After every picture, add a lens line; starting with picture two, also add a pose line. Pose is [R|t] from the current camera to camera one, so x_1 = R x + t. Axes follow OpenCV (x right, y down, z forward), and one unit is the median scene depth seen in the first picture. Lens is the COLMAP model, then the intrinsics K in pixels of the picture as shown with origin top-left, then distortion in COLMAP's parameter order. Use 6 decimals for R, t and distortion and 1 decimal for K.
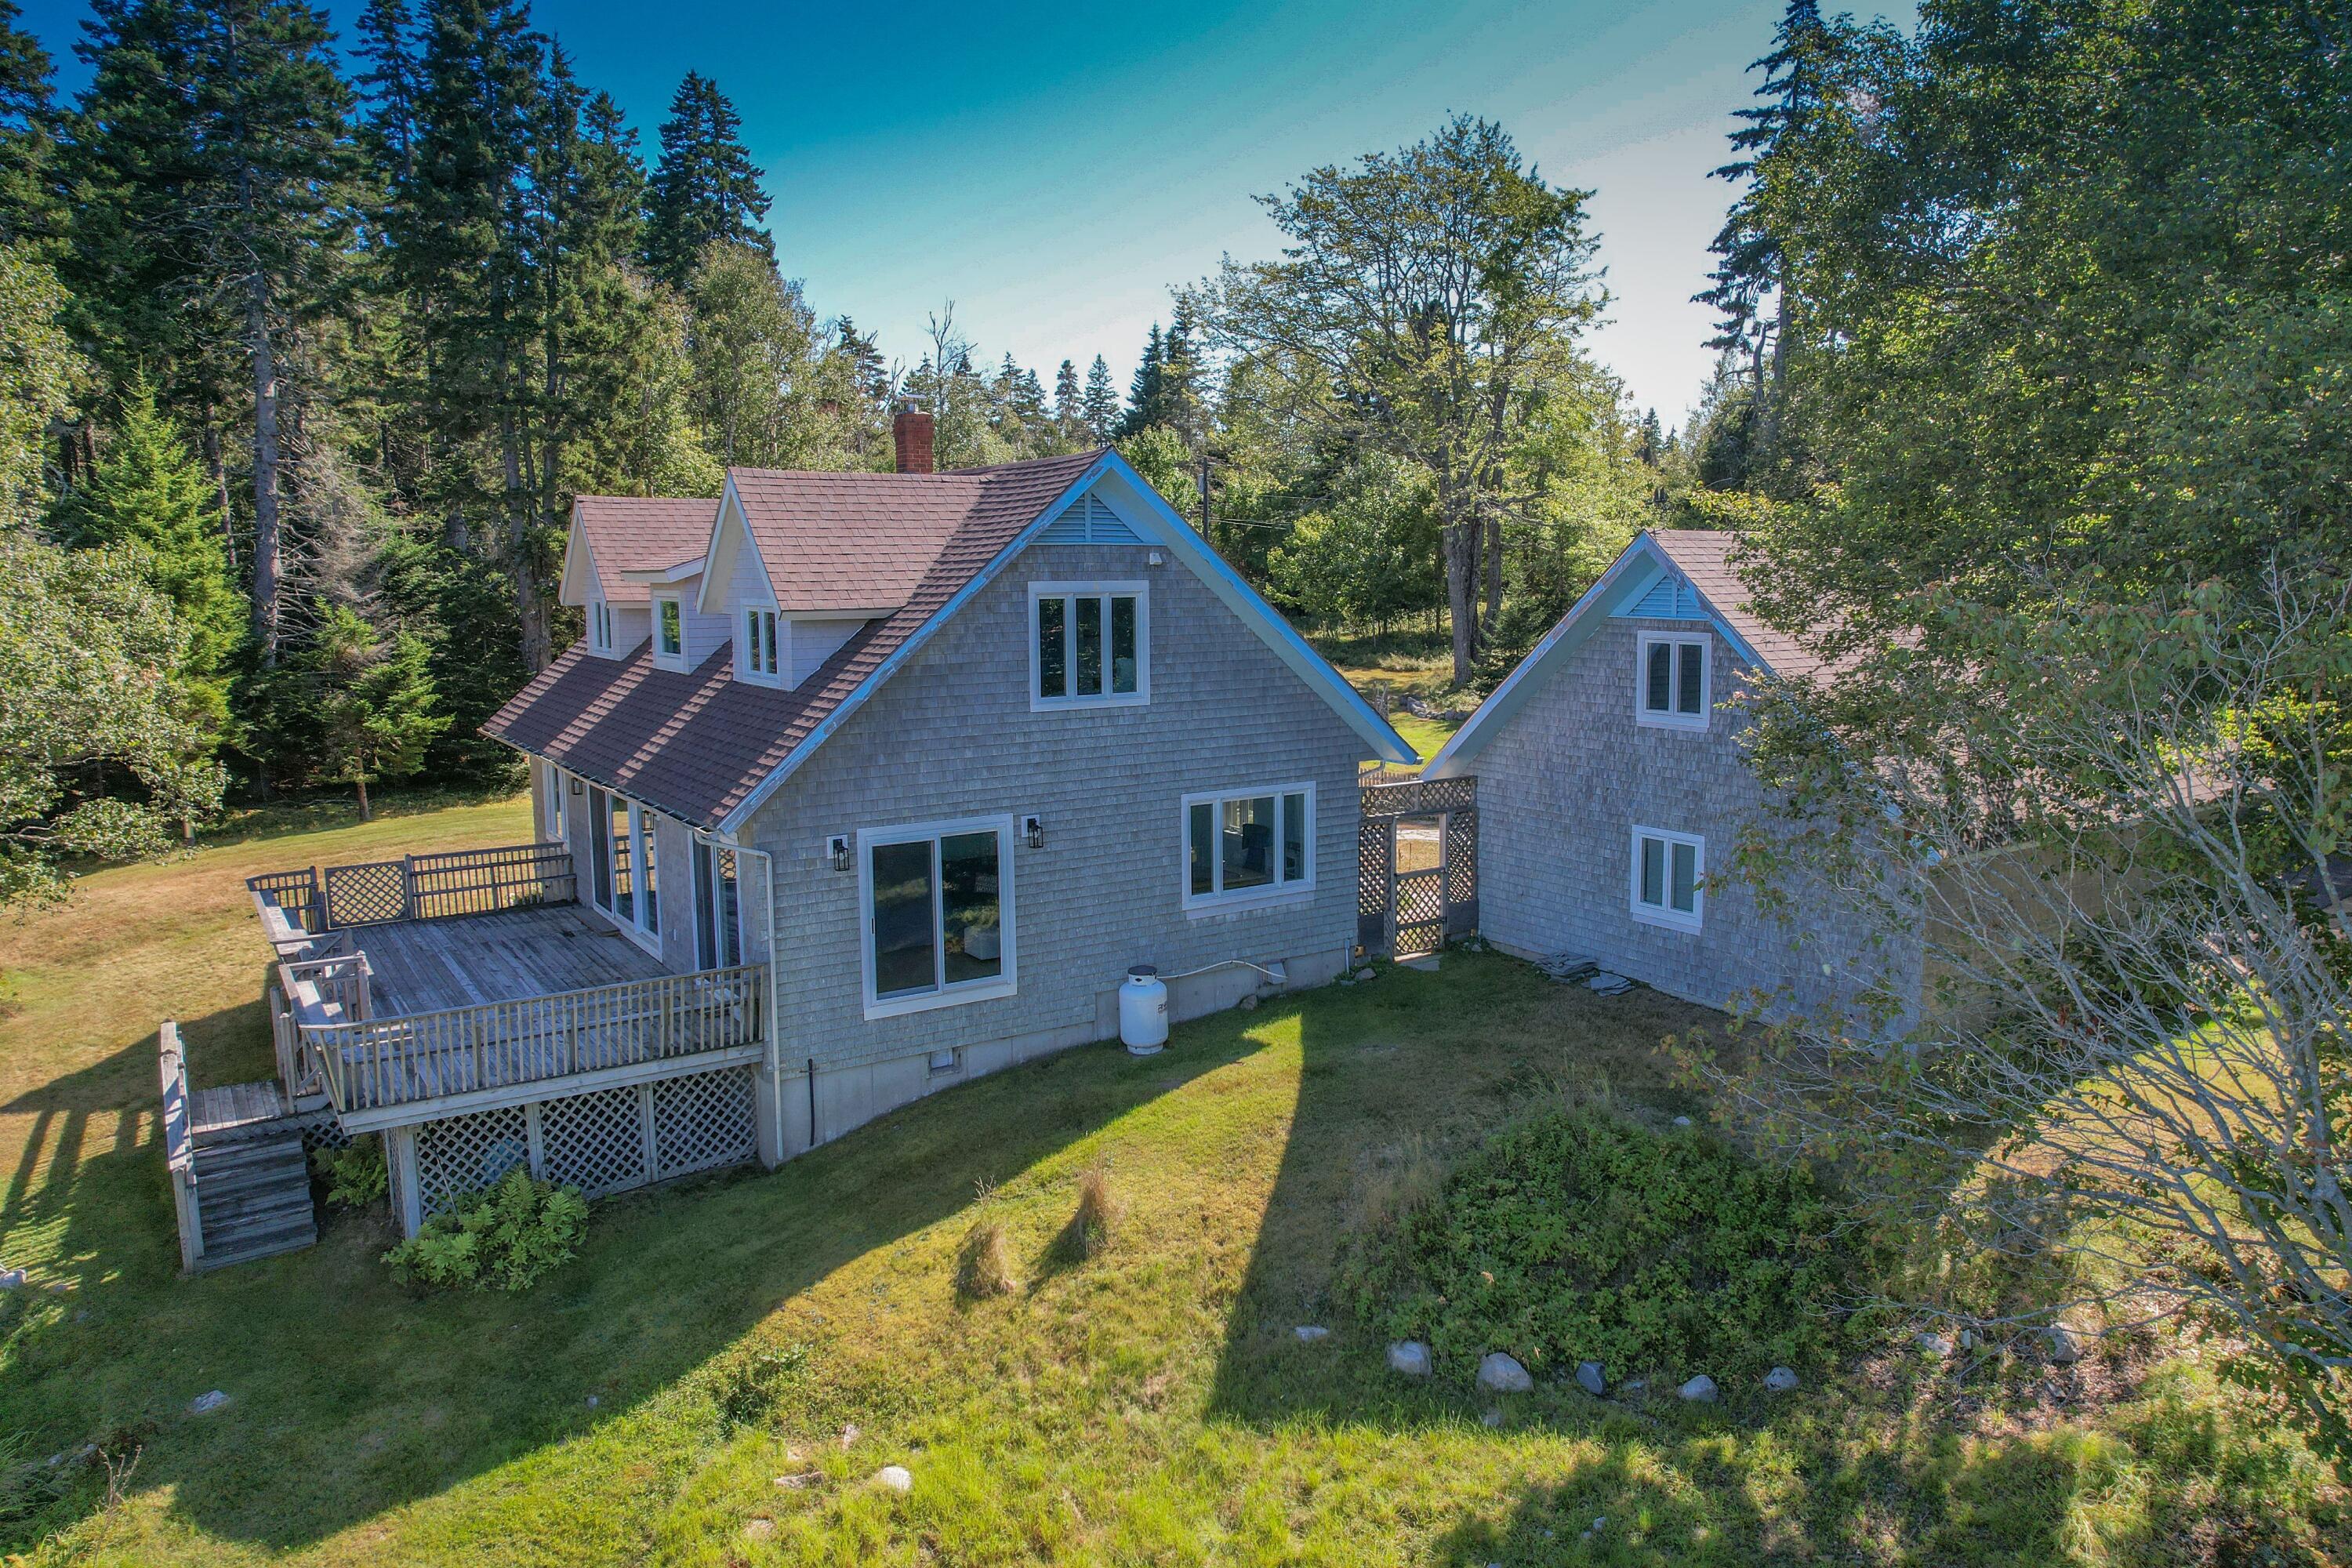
lens RADIAL K [[1484.5, 0, 1176.0], [0, 1484.5, 784.0], [0, 0, 1]] dist [-0.080847, 0.068751]
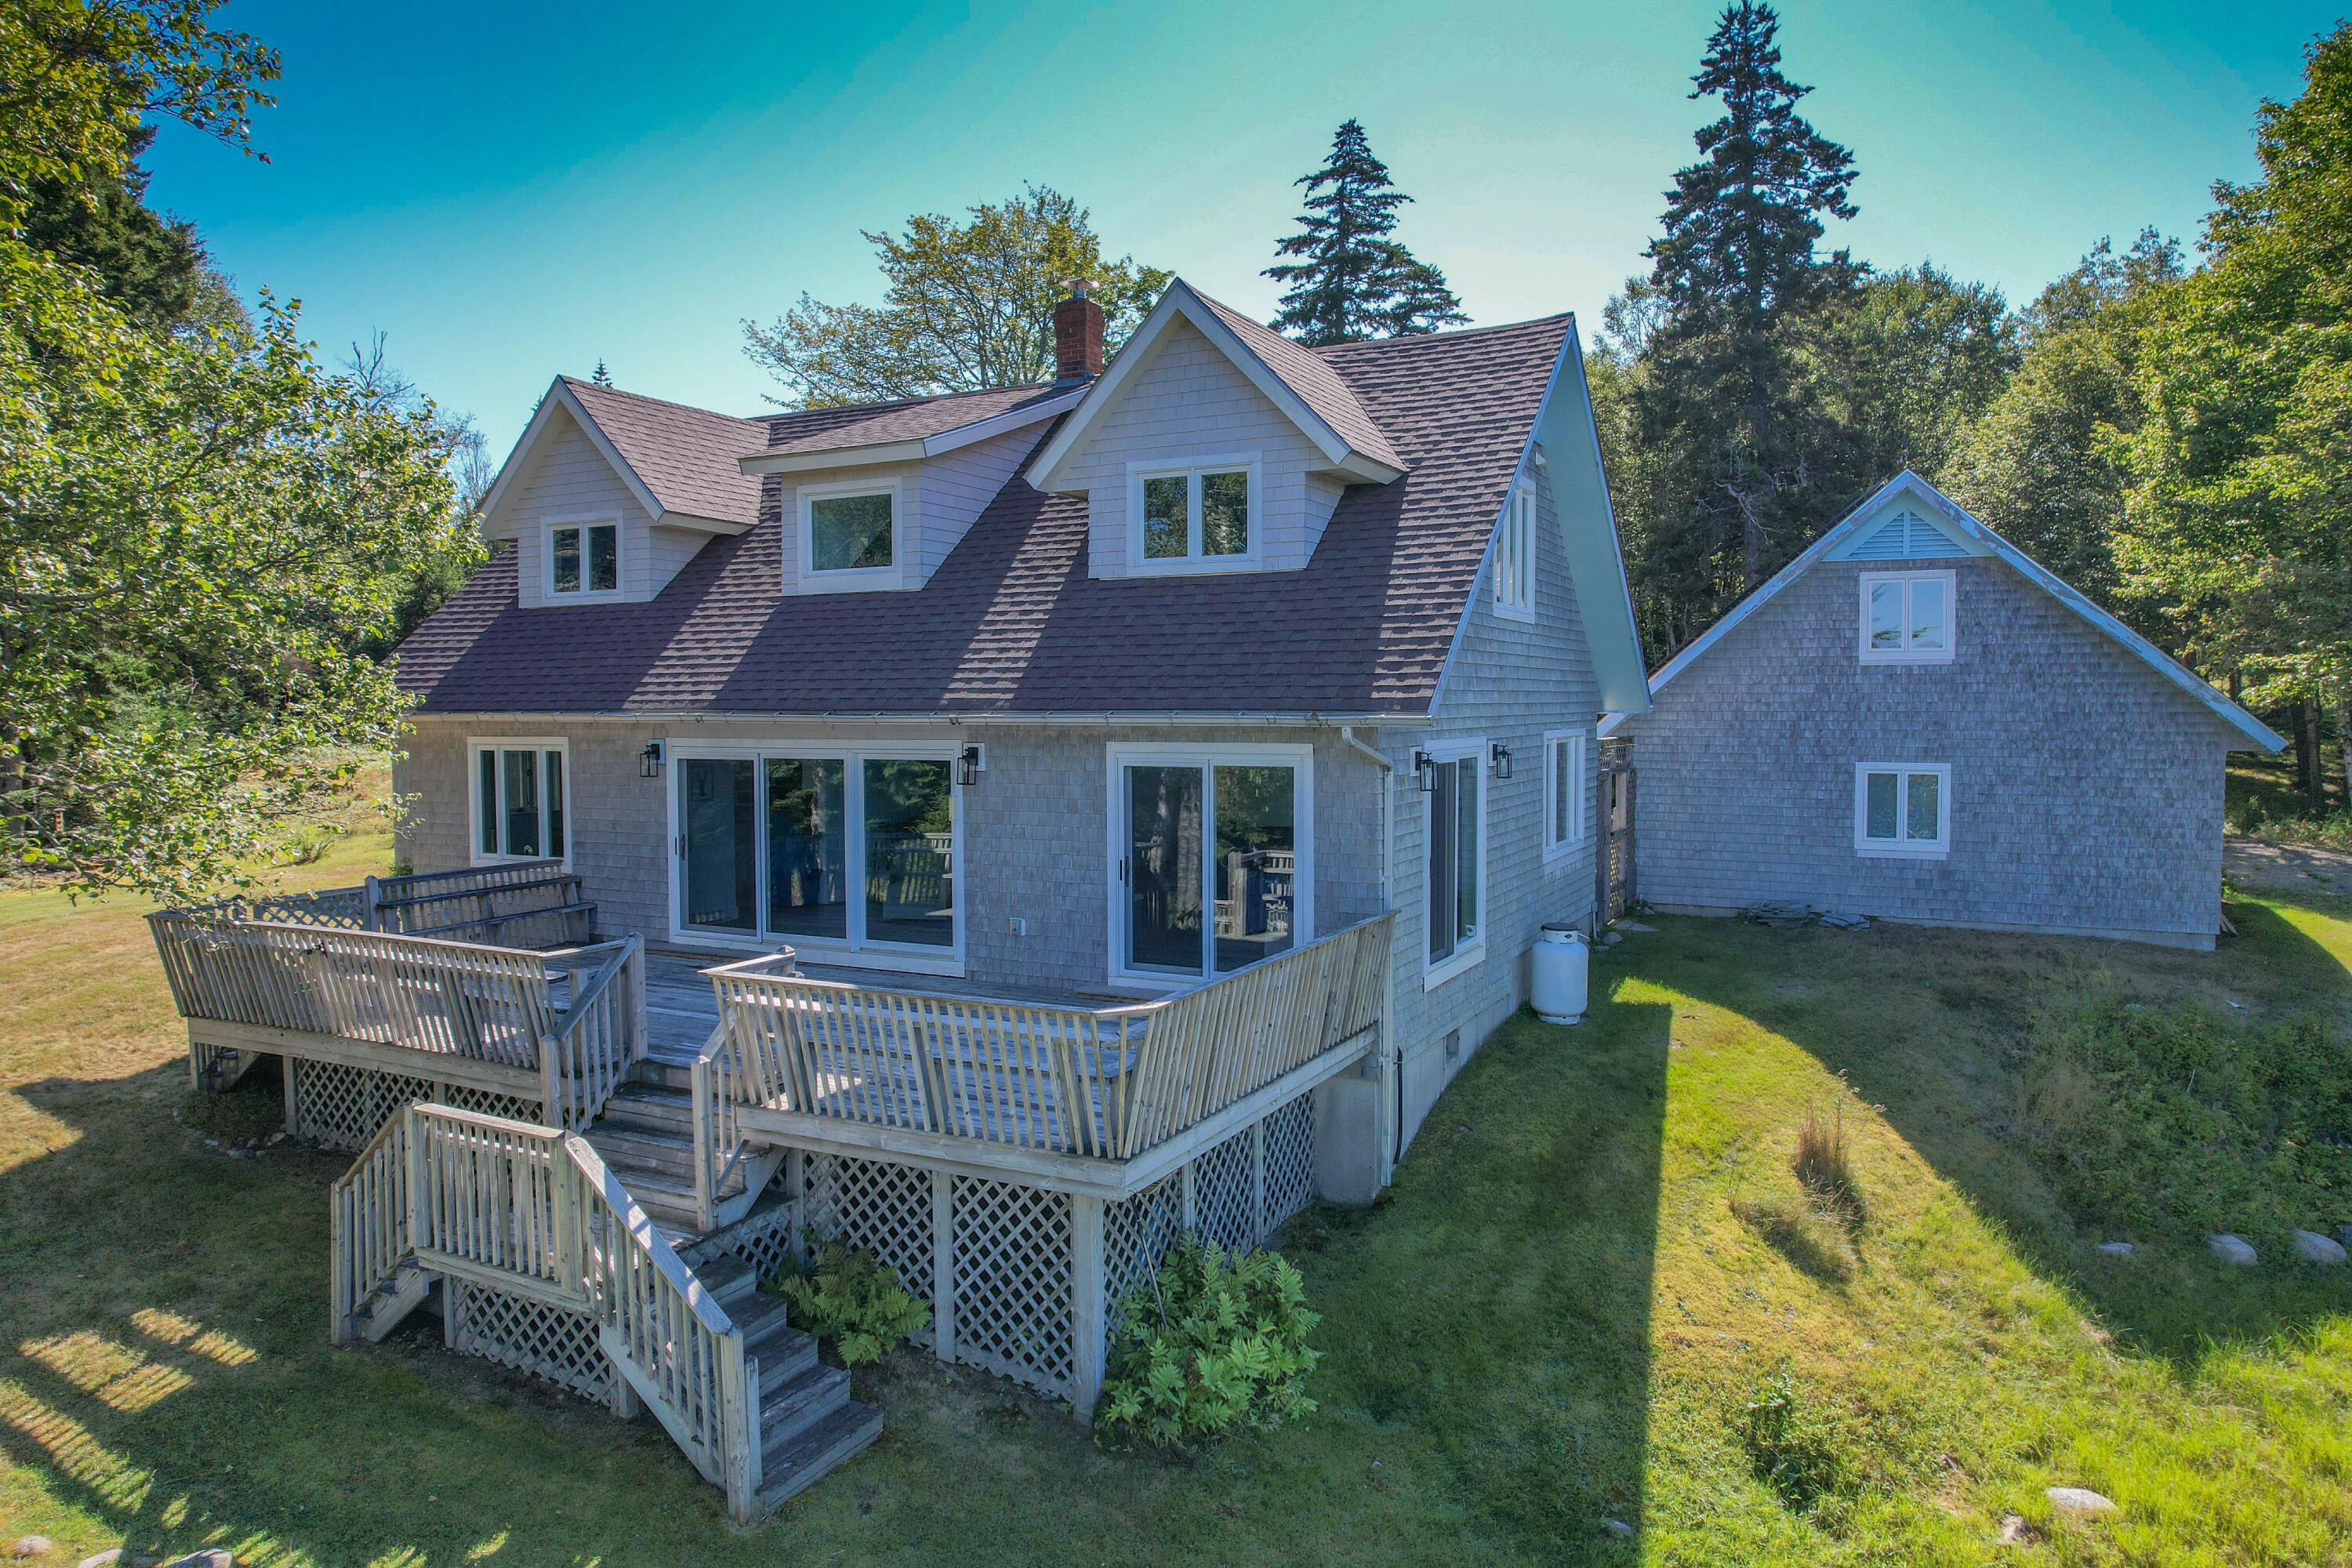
lens RADIAL K [[1484.5, 0, 1176.0], [0, 1484.5, 784.0], [0, 0, 1]] dist [-0.080847, 0.068751]
pose [[0.888205, -0.025021, 0.458766, -0.578448], [0.064607, 0.995396, -0.070795, 0.083707], [-0.454883, 0.092520, 0.885732, 0.309367]]
